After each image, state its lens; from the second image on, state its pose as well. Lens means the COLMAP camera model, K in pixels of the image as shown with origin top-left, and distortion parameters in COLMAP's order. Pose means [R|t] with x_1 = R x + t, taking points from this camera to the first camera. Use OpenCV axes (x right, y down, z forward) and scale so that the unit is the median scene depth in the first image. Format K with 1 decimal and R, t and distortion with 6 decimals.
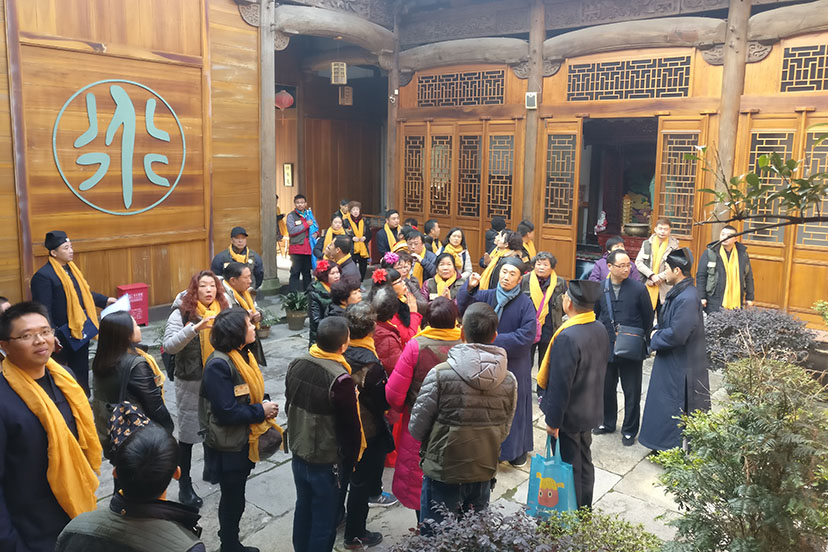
lens RADIAL K [[658.3, 0, 414.1], [0, 658.3, 227.6], [0, 0, 1]] dist [-0.002199, 0.037699]
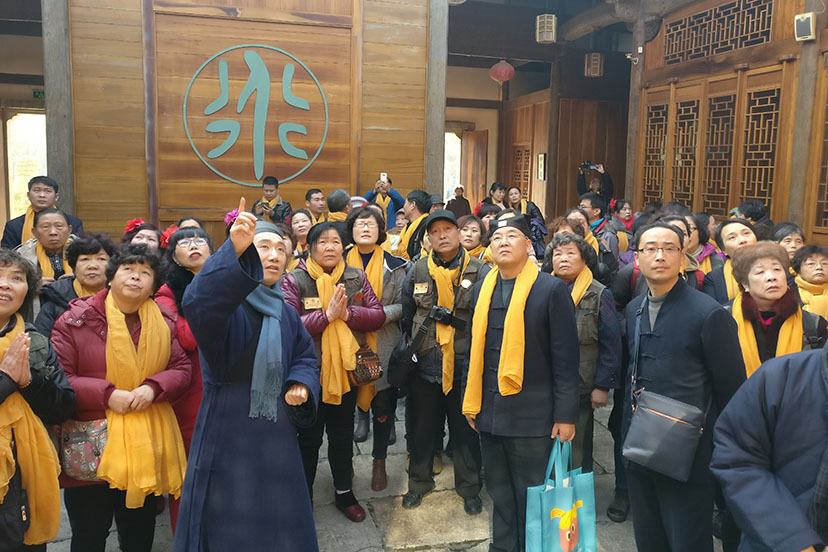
lens RADIAL K [[658.3, 0, 414.1], [0, 658.3, 227.6], [0, 0, 1]] dist [-0.002199, 0.037699]
pose [[0.818424, 0.052544, -0.572207, 0.282057], [-0.069433, 0.997557, -0.007707, 0.029752], [0.570404, 0.046038, 0.820073, 0.333067]]
